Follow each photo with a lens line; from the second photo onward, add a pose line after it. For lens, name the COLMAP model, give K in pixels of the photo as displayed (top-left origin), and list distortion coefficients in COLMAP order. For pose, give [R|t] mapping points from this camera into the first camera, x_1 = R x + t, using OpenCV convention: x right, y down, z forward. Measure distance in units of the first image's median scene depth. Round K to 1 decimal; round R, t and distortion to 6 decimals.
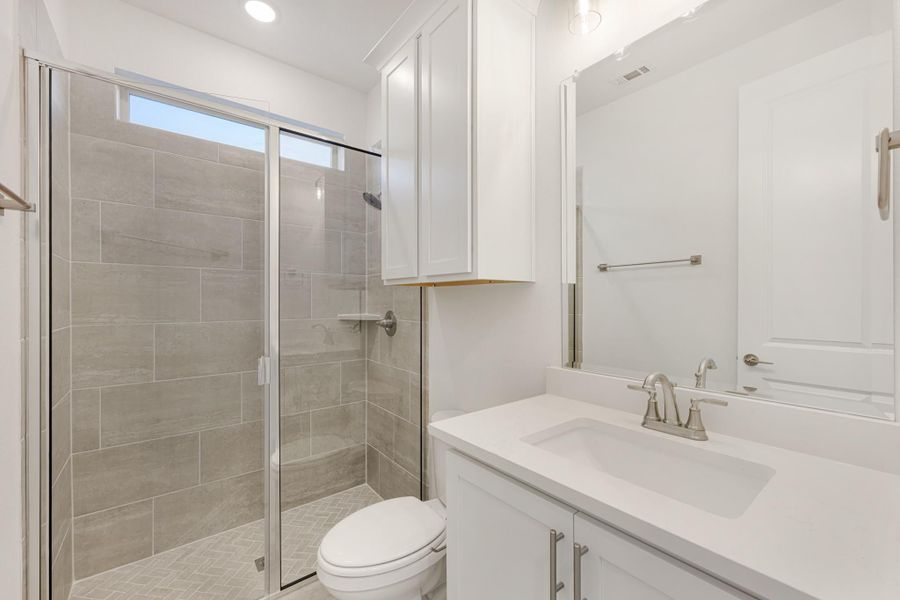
lens RADIAL K [[363.5, 0, 447.6], [0, 363.5, 305.1], [0, 0, 1]] dist [-0.001051, -0.000098]
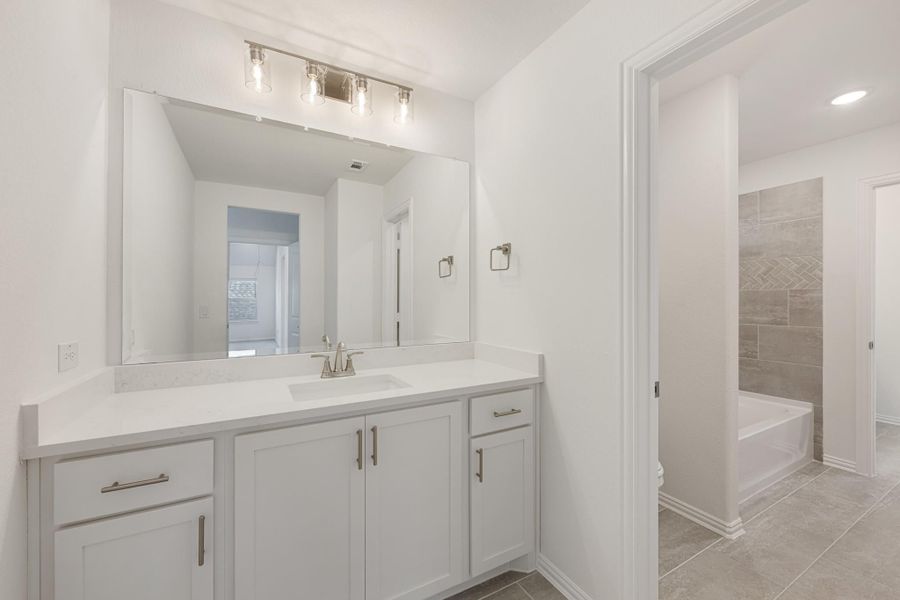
lens RADIAL K [[353.0, 0, 450.0], [0, 353.0, 300.0], [0, 0, 1]] dist [-0.007669, -0.000029]
pose [[0.171703, 0.003146, 0.985144, -0.994089], [0.013418, 0.999895, -0.005532, 0.002850], [-0.985057, 0.014168, 0.171642, 0.190632]]
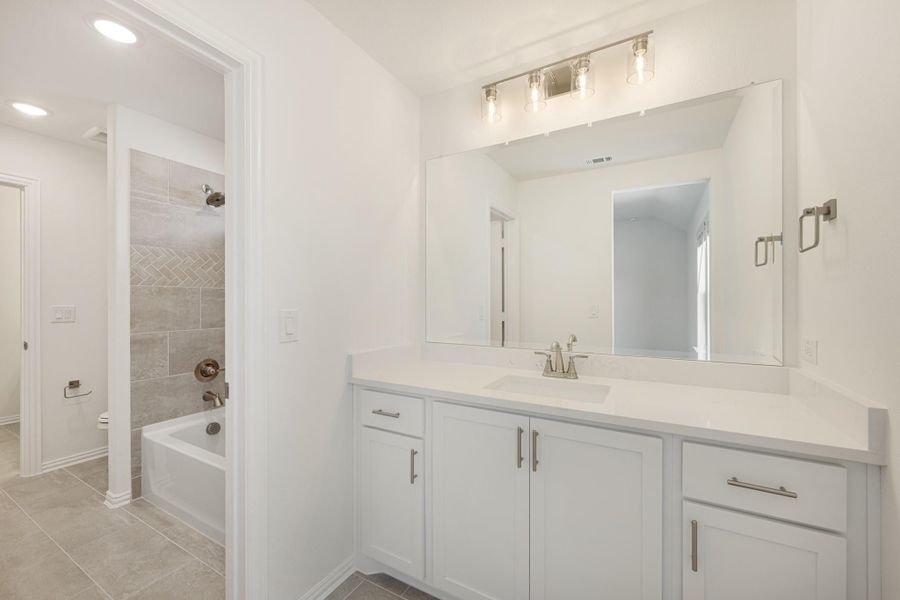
lens RADIAL K [[363.8, 0, 450.0], [0, 363.8, 300.0], [0, 0, 1]] dist [0.001164, -0.000484]
pose [[0.927200, 0.004299, 0.374542, -0.520213], [-0.000010, 0.999934, -0.011454, 0.008930], [-0.374567, 0.010617, 0.927139, -0.405135]]
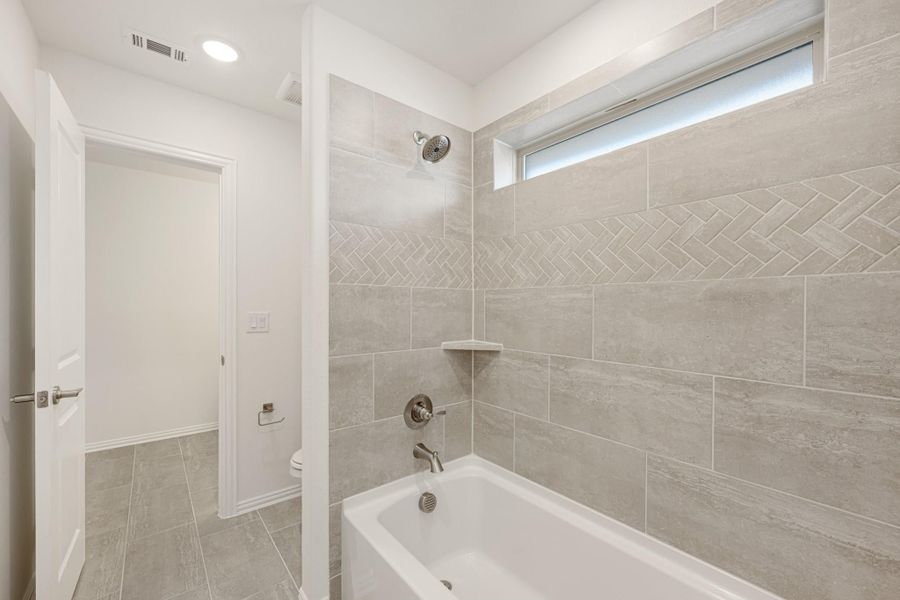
lens RADIAL K [[363.5, 0, 447.6], [0, 363.5, 305.1], [0, 0, 1]] dist [-0.001051, -0.000098]
pose [[0.999792, 0.006437, 0.019353, -0.584087], [-0.006198, 0.999904, -0.012352, 0.007358], [-0.019430, 0.012230, 0.999736, -0.245322]]
